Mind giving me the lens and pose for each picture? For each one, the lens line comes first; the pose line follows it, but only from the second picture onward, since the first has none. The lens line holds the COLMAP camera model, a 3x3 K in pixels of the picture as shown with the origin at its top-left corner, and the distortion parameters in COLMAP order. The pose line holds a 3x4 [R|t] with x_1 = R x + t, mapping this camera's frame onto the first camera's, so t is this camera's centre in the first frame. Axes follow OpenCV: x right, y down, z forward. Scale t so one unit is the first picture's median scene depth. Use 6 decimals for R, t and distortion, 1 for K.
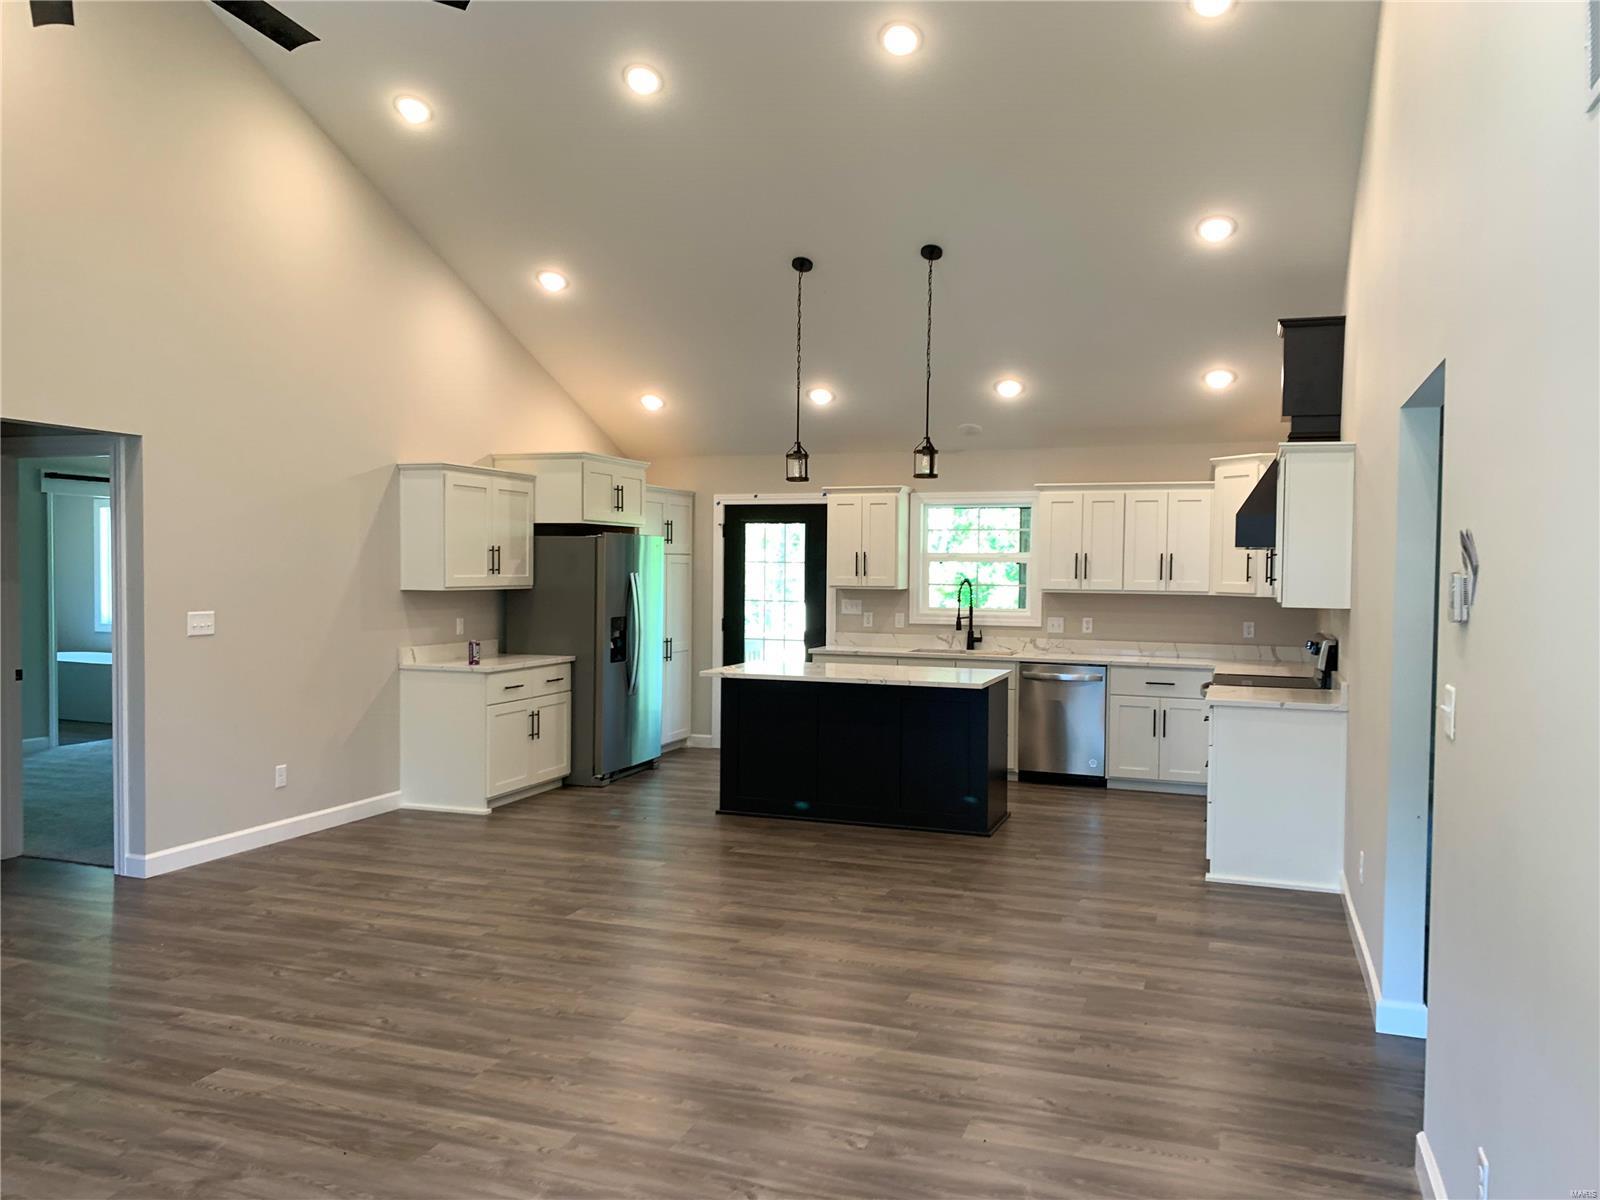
lens RADIAL K [[1207.0, 0, 794.7], [0, 1207.0, 617.5], [0, 0, 1]] dist [0.017463, -0.003284]
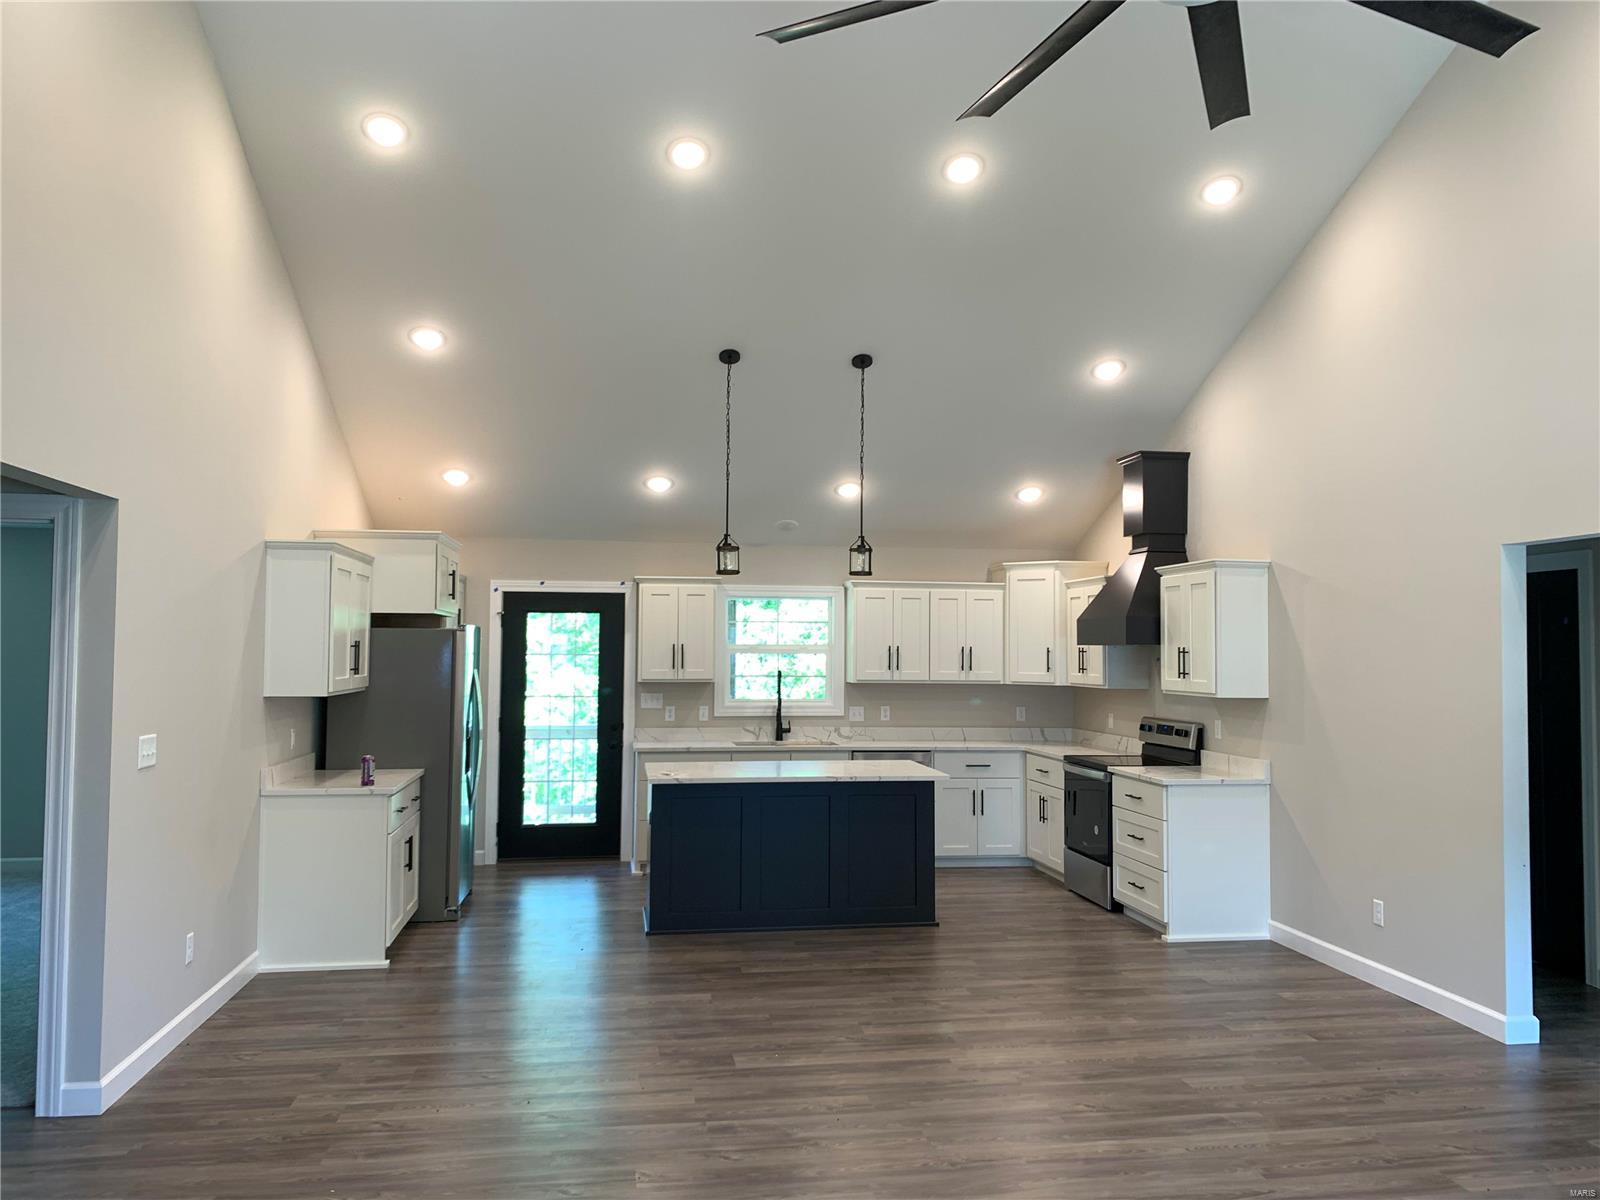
lens RADIAL K [[1220.7, 0, 800.0], [0, 1220.7, 600.0], [0, 0, 1]] dist [0.007379, -0.007717]
pose [[0.876370, 0.016318, 0.481361, -0.384679], [0.022208, 0.996994, -0.074229, -0.017433], [-0.481126, 0.075743, 0.873373, 0.109839]]
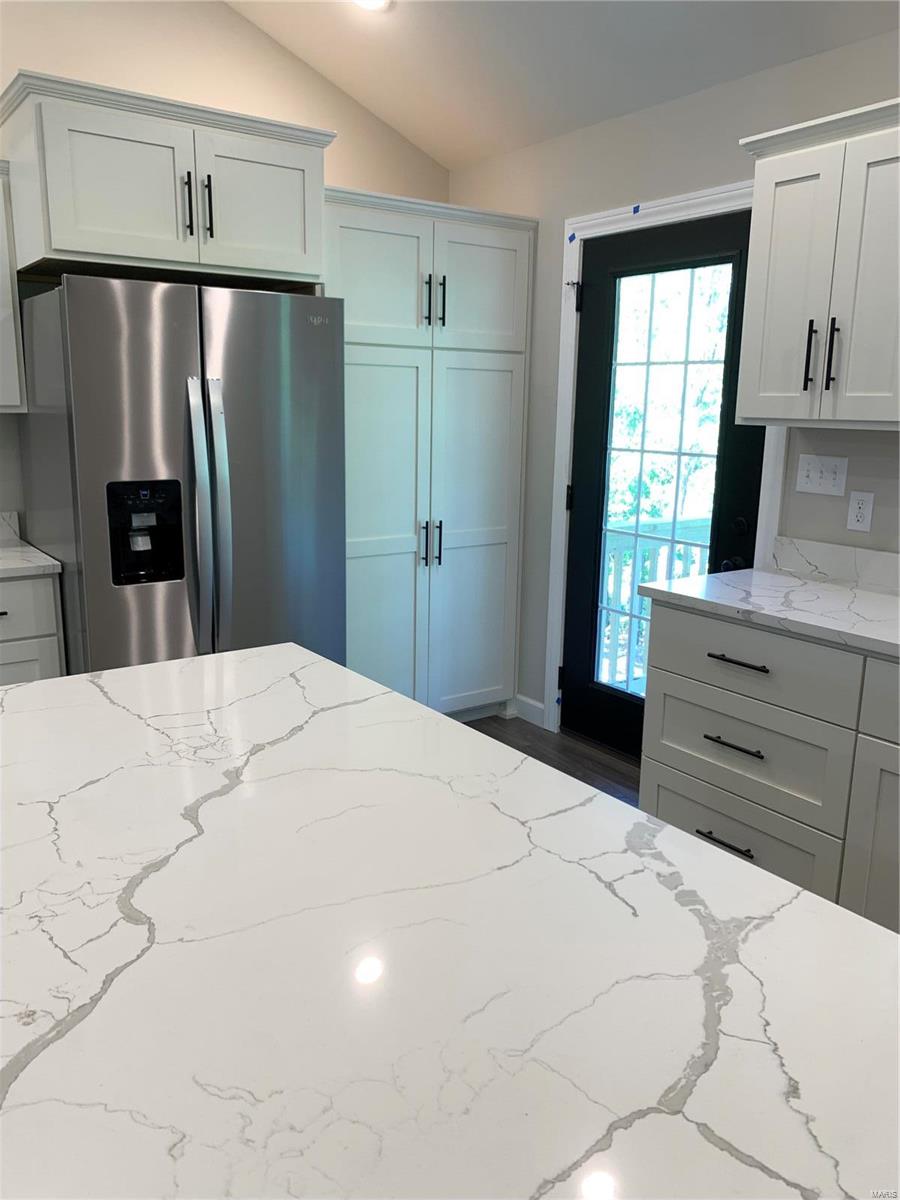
lens RADIAL K [[915.5, 0, 450.0], [0, 915.5, 600.0], [0, 0, 1]] dist [0.007379, -0.007717]
pose [[0.824307, 0.125379, -0.552085, 0.142330], [-0.031181, 0.983743, 0.176854, -0.021605], [0.565284, -0.128568, 0.814816, 0.834888]]
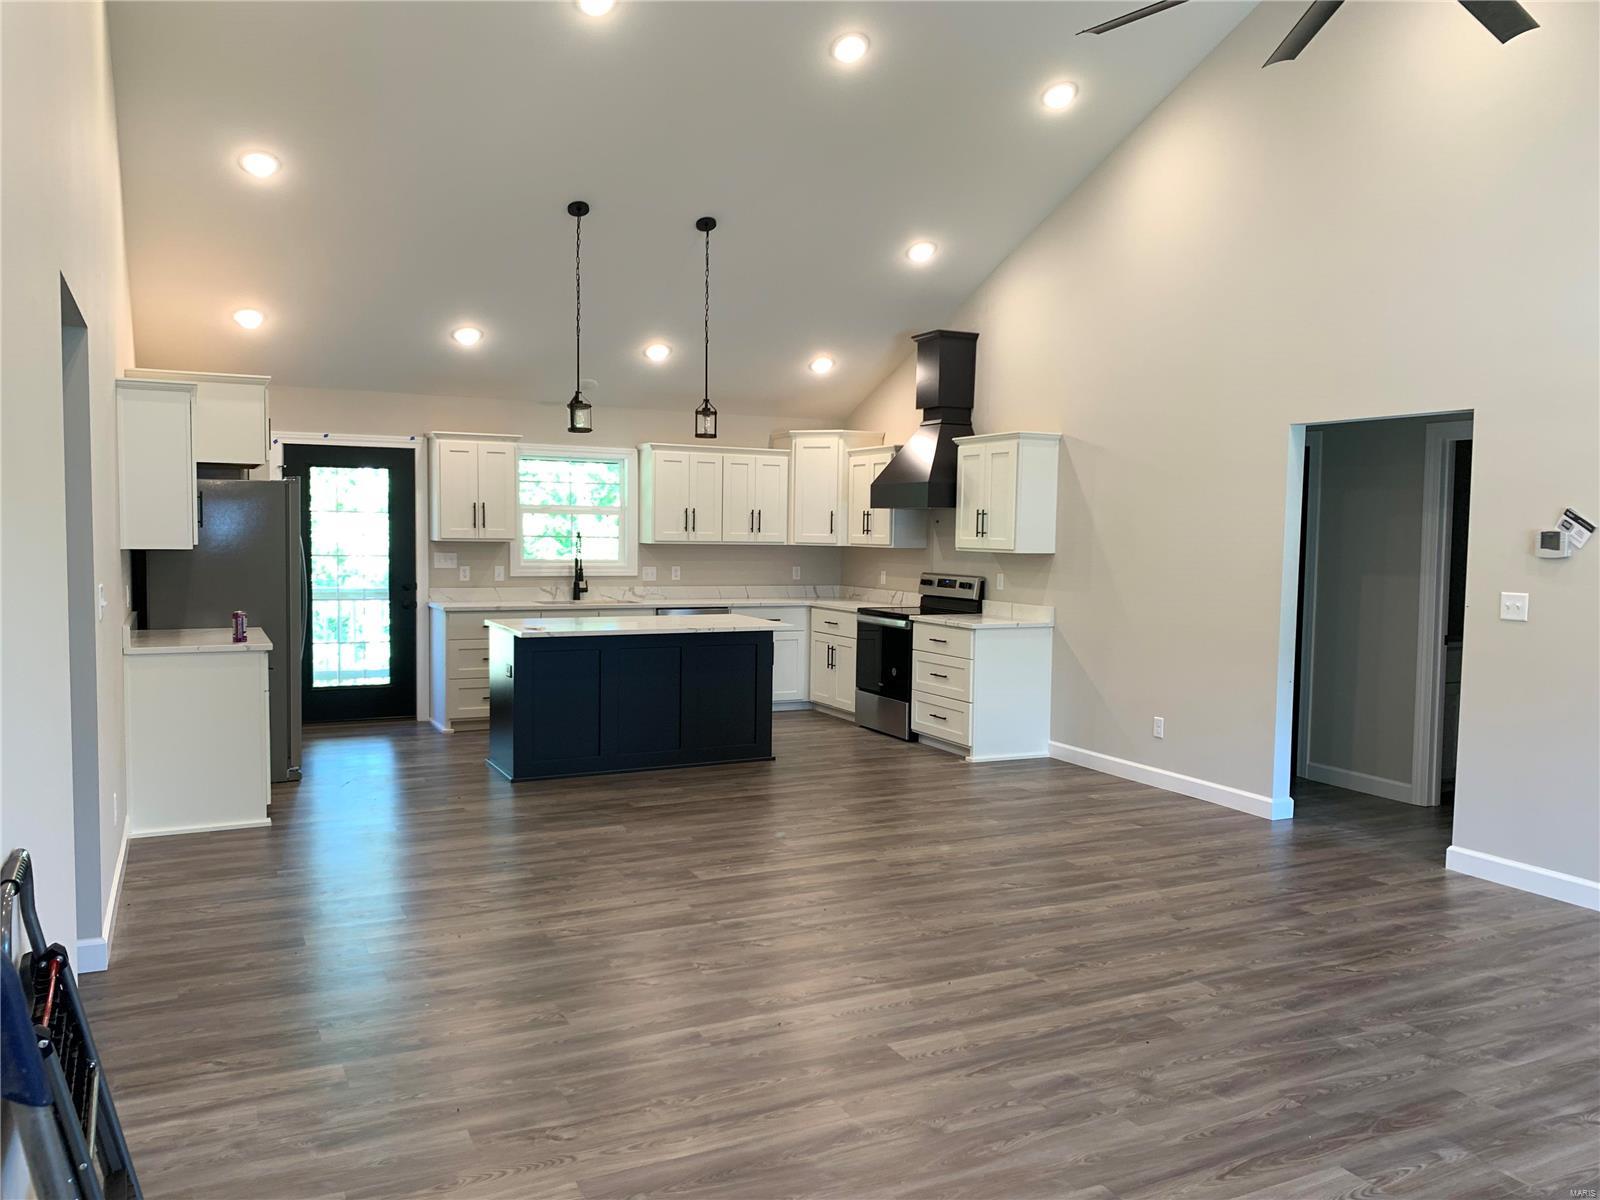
lens RADIAL K [[1200.5, 0, 786.6], [0, 1200.5, 618.4], [0, 0, 1]] dist [0.169751, -0.439157]
pose [[0.697137, -0.054131, 0.714891, -0.546918], [0.022811, 0.998315, 0.053348, -0.009871], [-0.716575, -0.020883, 0.697198, 0.175792]]
